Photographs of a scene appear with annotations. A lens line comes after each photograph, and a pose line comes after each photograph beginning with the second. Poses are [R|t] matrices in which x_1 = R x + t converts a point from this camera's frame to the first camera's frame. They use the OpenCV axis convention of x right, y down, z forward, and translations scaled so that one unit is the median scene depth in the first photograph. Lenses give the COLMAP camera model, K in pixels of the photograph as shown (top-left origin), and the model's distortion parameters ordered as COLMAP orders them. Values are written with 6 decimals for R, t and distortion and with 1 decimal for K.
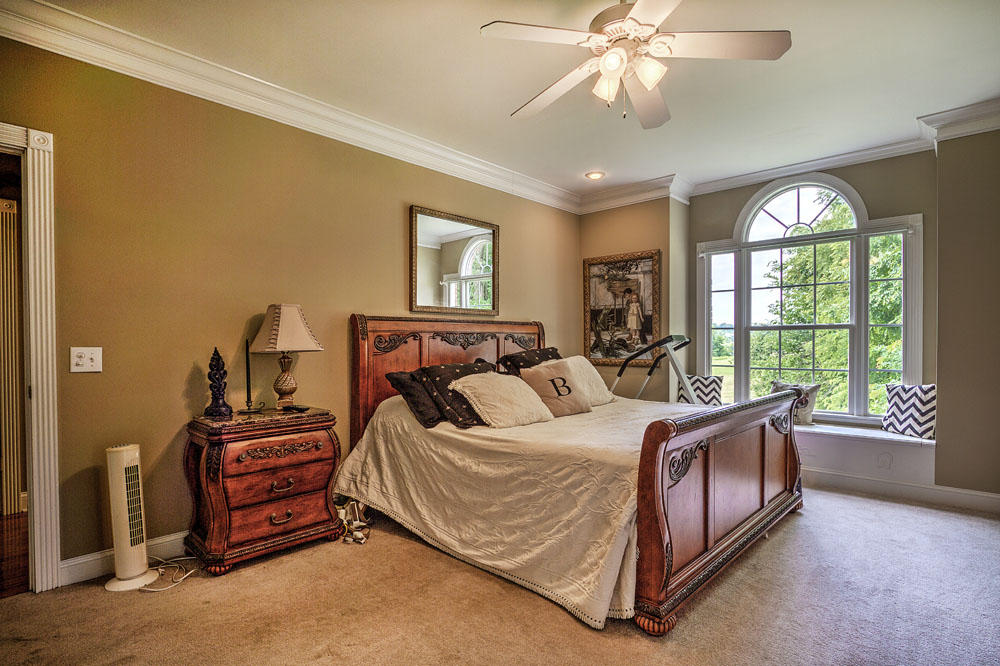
lens RADIAL K [[496.5, 0, 496.8], [0, 496.5, 347.7], [0, 0, 1]] dist [-0.013527, -0.000429]
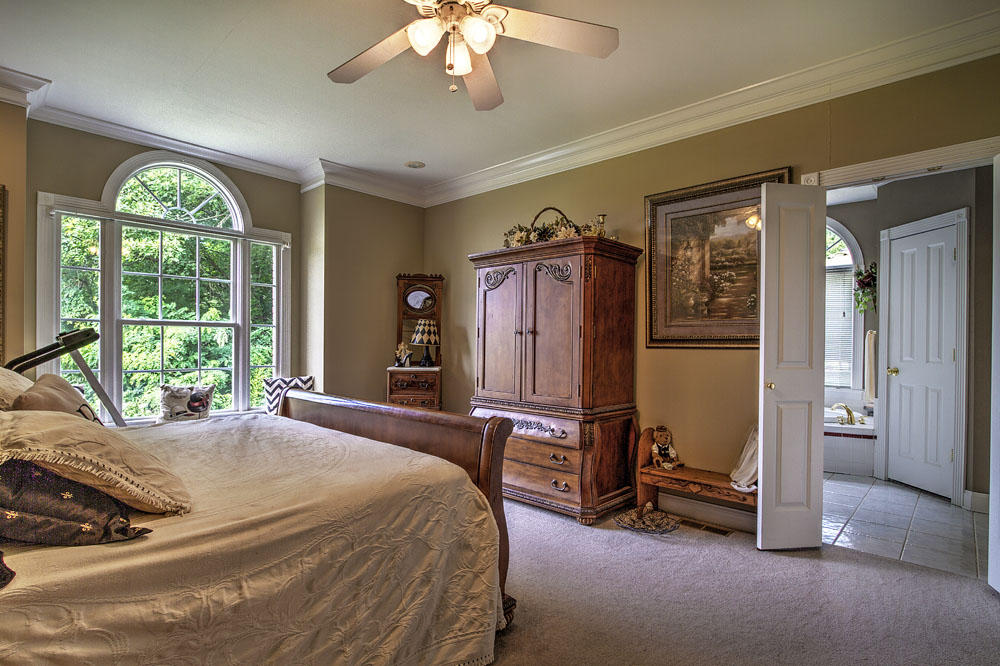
lens RADIAL K [[514.0, 0, 495.1], [0, 514.0, 346.2], [0, 0, 1]] dist [-0.028119, -0.000571]
pose [[-0.002576, -0.003589, 0.999990, -0.593735], [0.004233, 0.999985, 0.003600, -0.001978], [-0.999988, 0.004242, -0.002561, 0.828715]]
